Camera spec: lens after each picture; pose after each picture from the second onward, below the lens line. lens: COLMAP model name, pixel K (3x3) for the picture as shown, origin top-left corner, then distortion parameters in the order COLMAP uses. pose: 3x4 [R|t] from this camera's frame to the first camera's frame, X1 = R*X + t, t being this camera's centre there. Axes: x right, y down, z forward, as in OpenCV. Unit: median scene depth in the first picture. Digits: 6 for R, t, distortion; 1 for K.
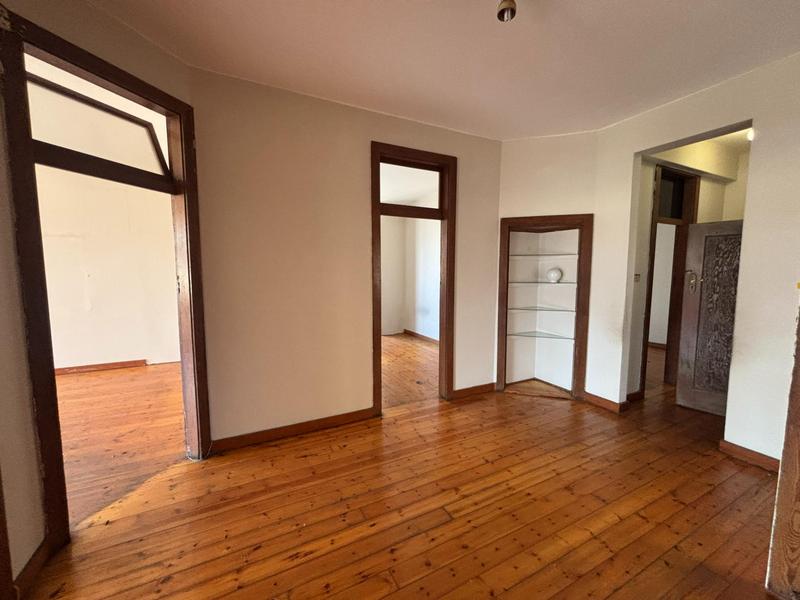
lens RADIAL K [[328.5, 0, 395.6], [0, 328.5, 296.8], [0, 0, 1]] dist [-0.000988, -0.000036]
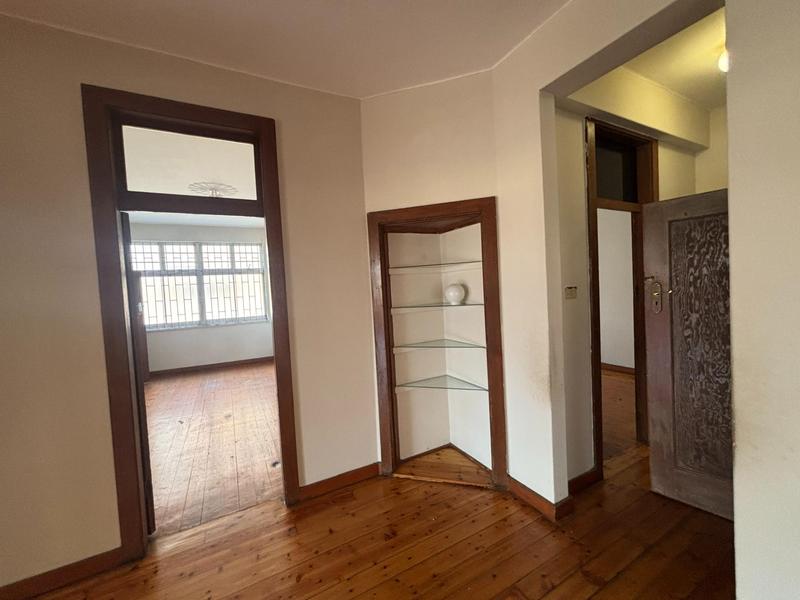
lens RADIAL K [[328.5, 0, 395.6], [0, 328.5, 296.8], [0, 0, 1]] dist [-0.000988, -0.000036]
pose [[0.998380, -0.052899, 0.020967, 0.372325], [0.053953, 0.997114, -0.053412, -0.033048], [-0.018081, 0.054457, 0.998352, 0.362640]]
